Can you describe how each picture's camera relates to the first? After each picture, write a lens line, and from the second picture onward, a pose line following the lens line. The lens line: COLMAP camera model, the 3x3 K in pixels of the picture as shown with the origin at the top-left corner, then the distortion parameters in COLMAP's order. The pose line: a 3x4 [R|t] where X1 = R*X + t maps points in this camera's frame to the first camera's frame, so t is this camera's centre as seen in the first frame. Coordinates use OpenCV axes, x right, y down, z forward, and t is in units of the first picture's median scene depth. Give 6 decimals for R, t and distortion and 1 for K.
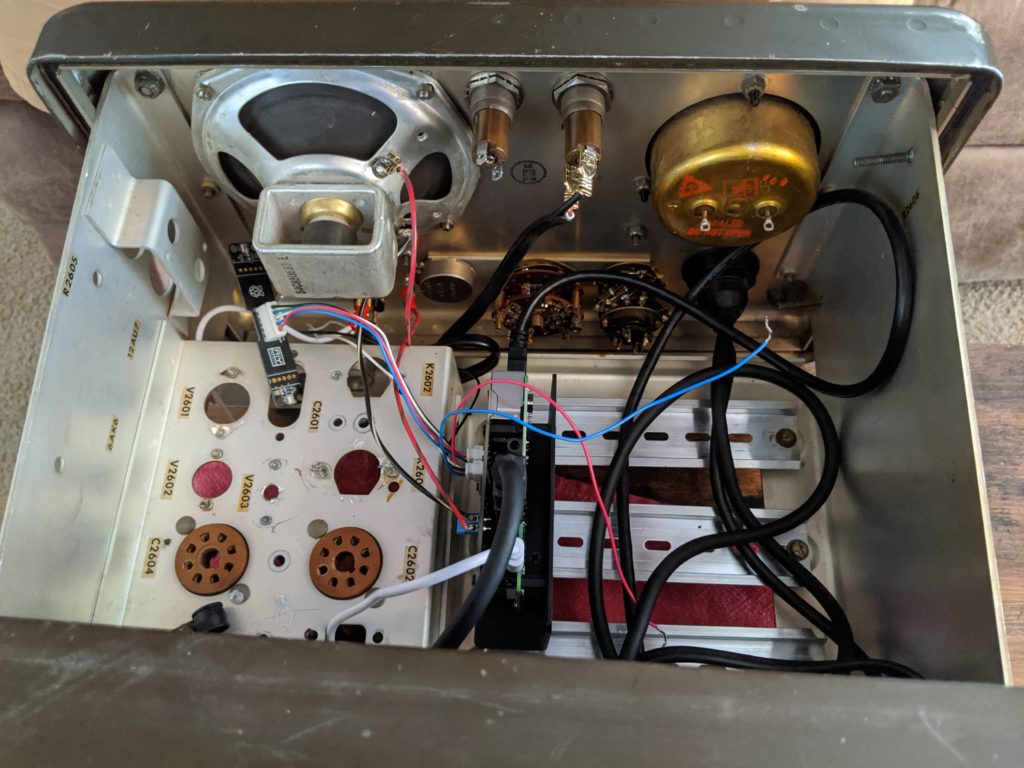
lens RADIAL K [[808.9, 0, 512.0], [0, 808.9, 384.0], [0, 0, 1]] dist [-0.015349, -0.008274]
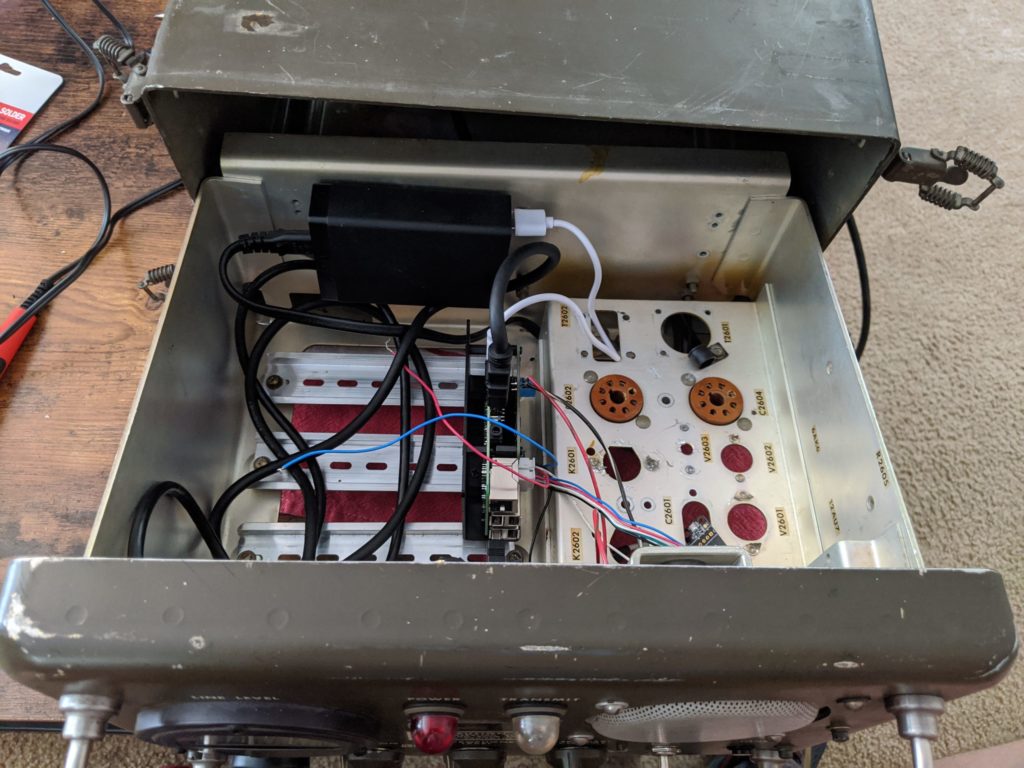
lens RADIAL K [[808.9, 0, 512.0], [0, 808.9, 384.0], [0, 0, 1]] dist [-0.015349, -0.008274]
pose [[-0.997014, 0.034151, -0.069264, 0.057005], [-0.075370, -0.625758, 0.776368, -0.761849], [-0.016828, 0.779270, 0.626463, 0.138481]]
